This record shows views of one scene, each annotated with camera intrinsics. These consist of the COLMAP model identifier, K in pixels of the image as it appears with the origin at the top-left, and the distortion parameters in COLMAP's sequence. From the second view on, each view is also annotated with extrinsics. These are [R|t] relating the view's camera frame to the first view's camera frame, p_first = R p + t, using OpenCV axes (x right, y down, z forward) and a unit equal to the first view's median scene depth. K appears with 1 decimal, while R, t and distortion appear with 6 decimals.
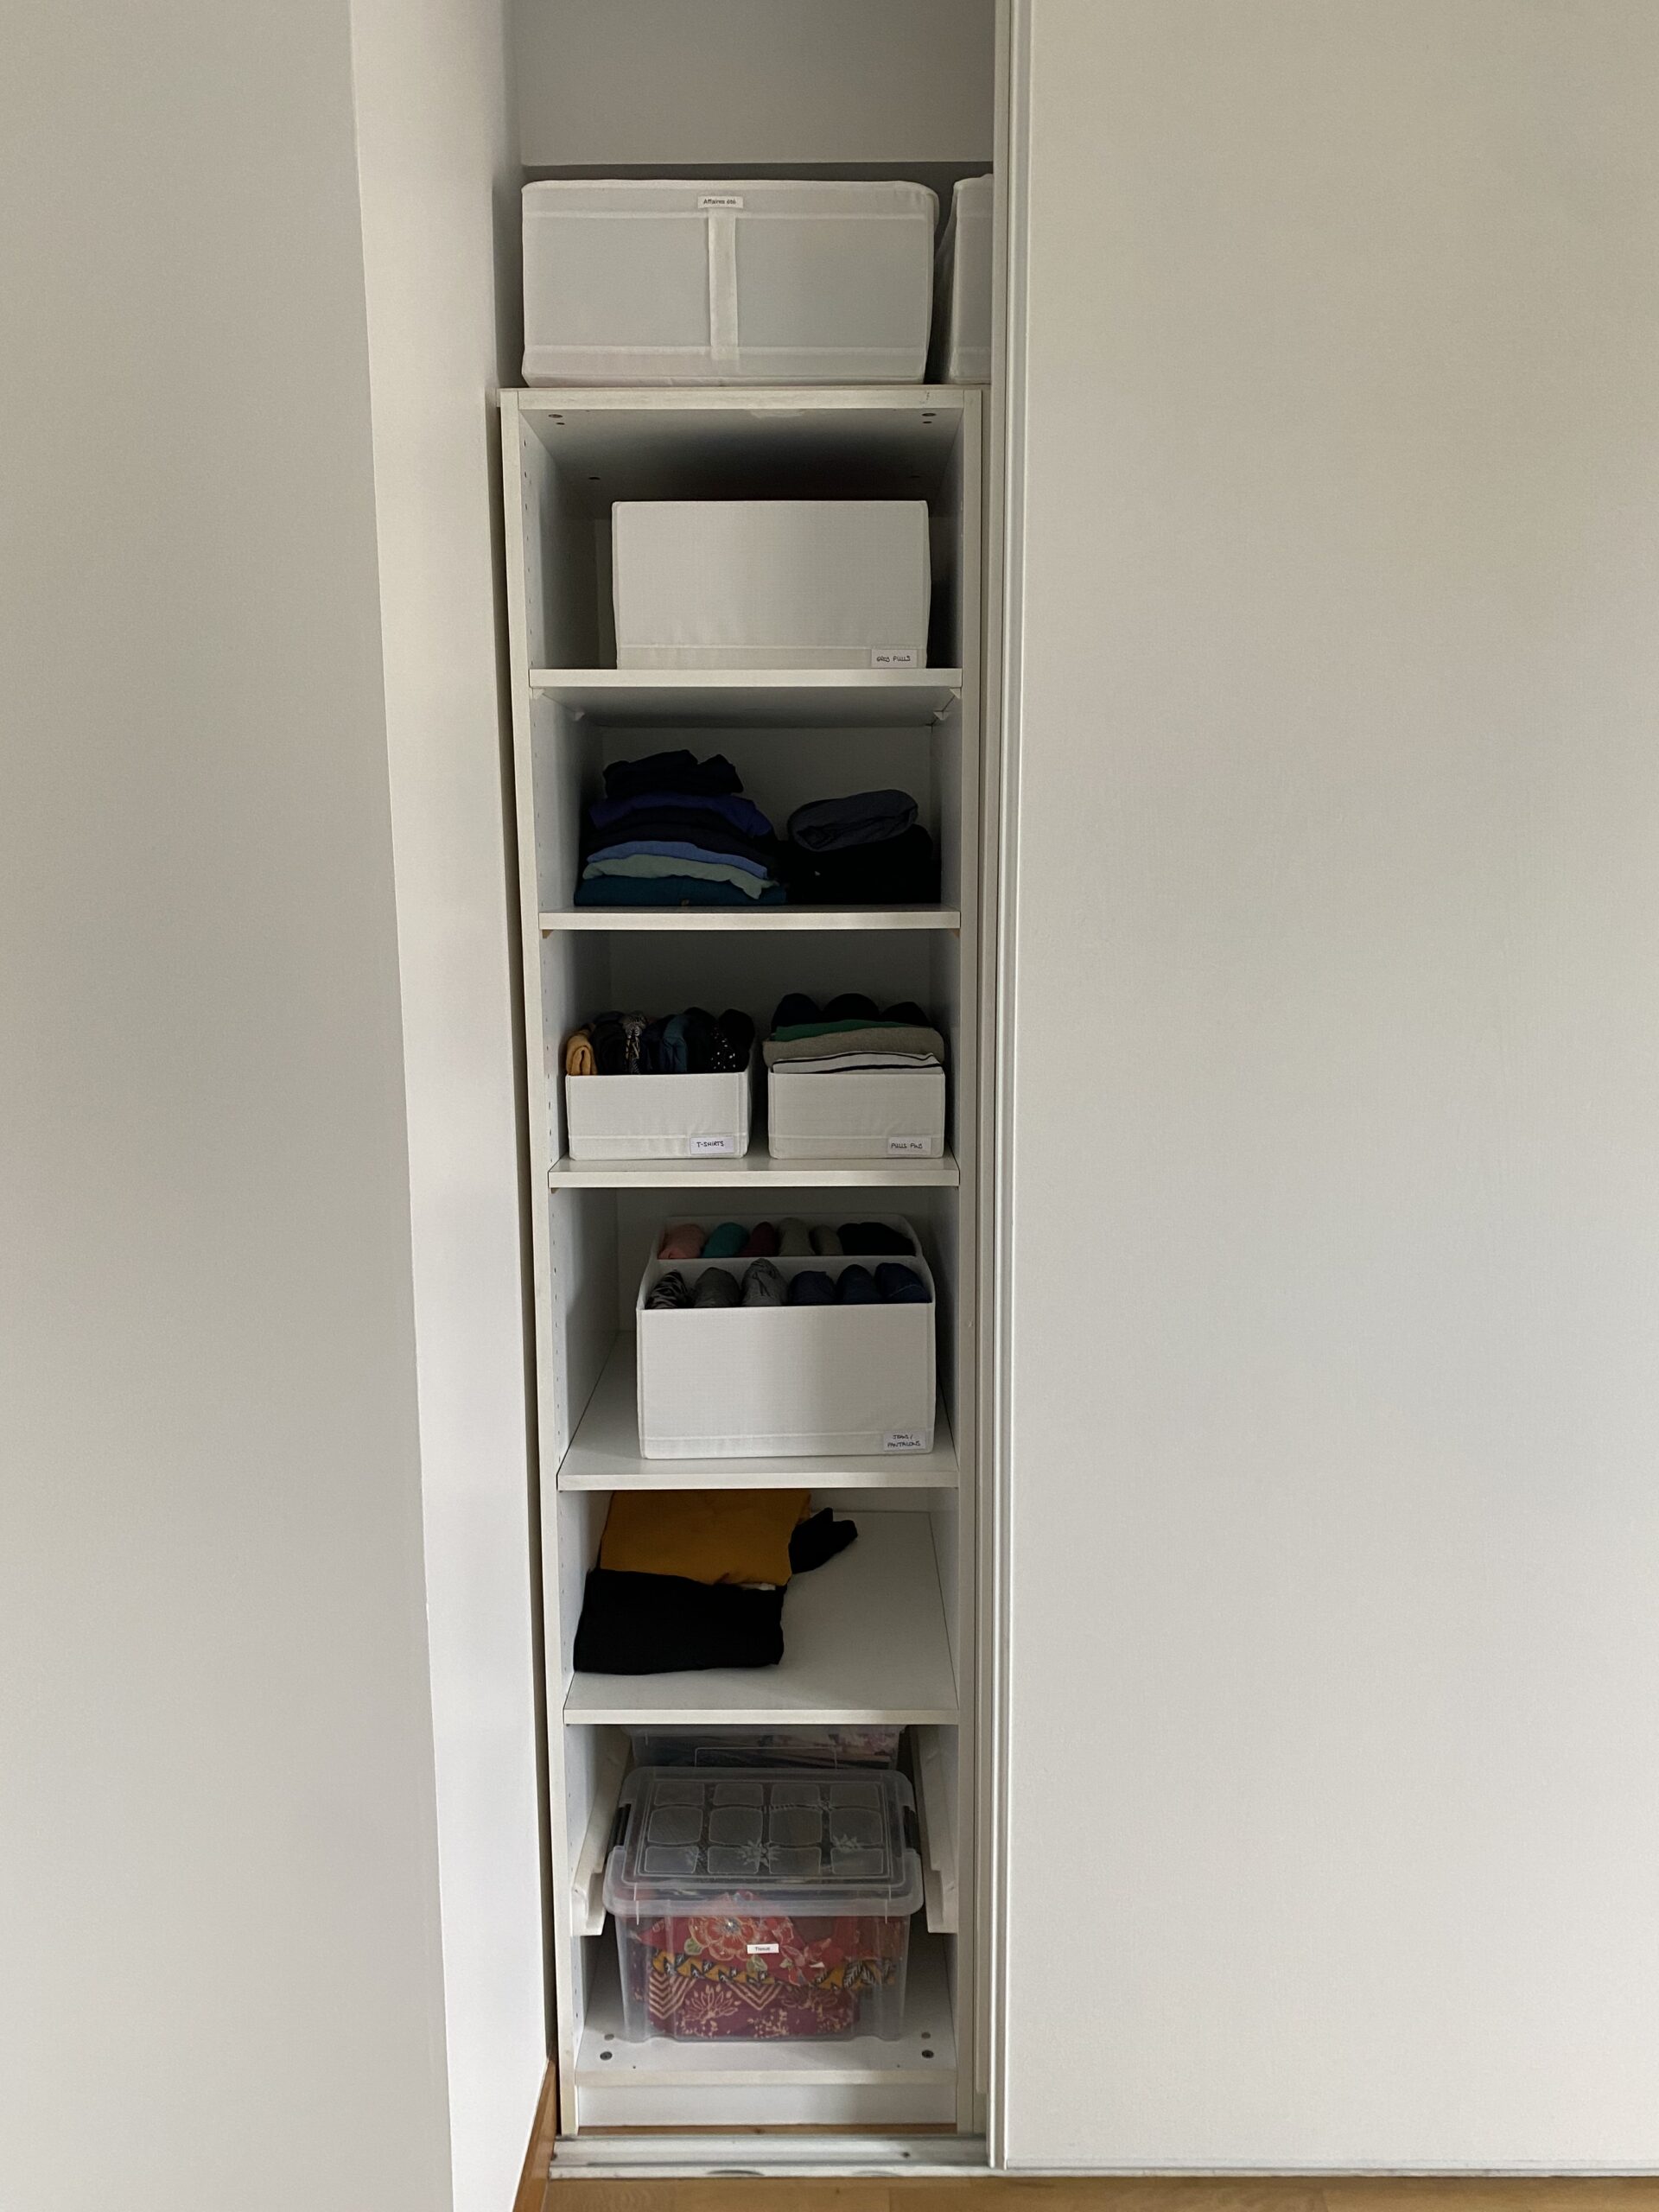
lens RADIAL K [[1680.2, 0, 829.0], [0, 1680.2, 1104.7], [0, 0, 1]] dist [-0.012344, -0.001987]
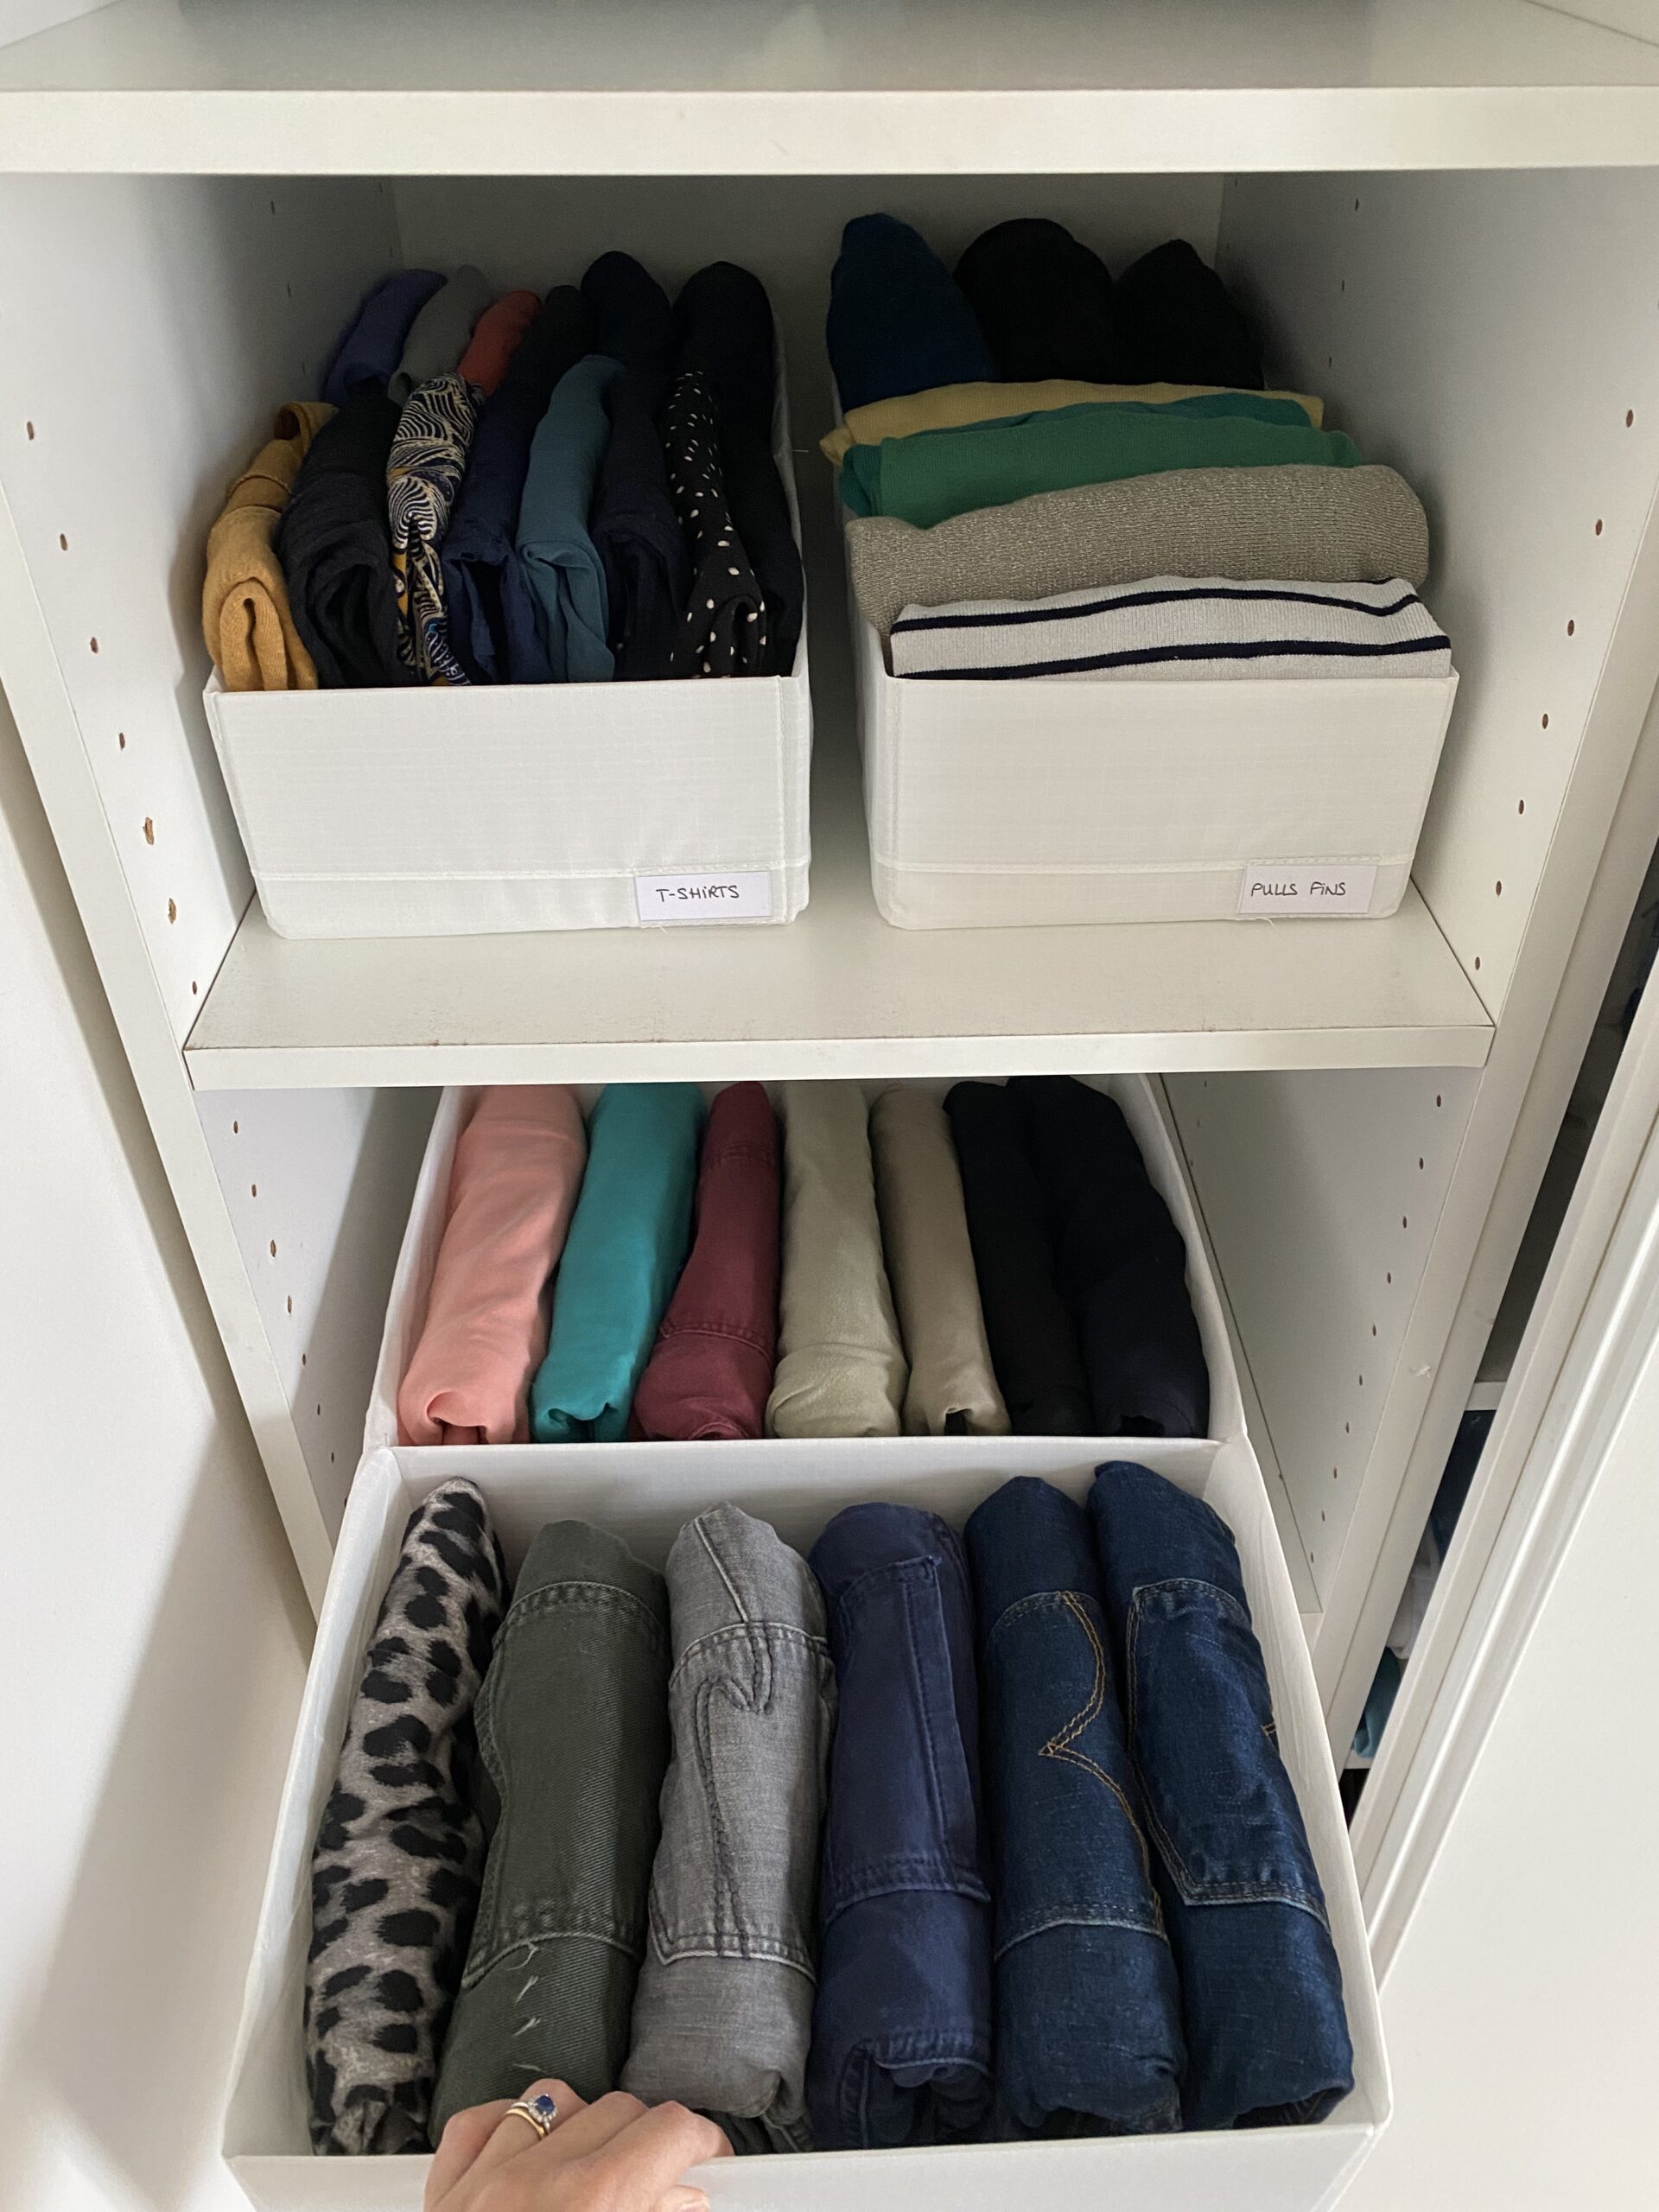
lens RADIAL K [[1680.2, 0, 846.3], [0, 1680.2, 1109.0], [0, 0, 1]] dist [-0.012344, -0.001987]
pose [[0.998969, -0.024493, 0.038215, -0.055297], [0.001108, 0.854831, 0.518906, -0.108667], [-0.045377, -0.518329, 0.853977, 0.699783]]
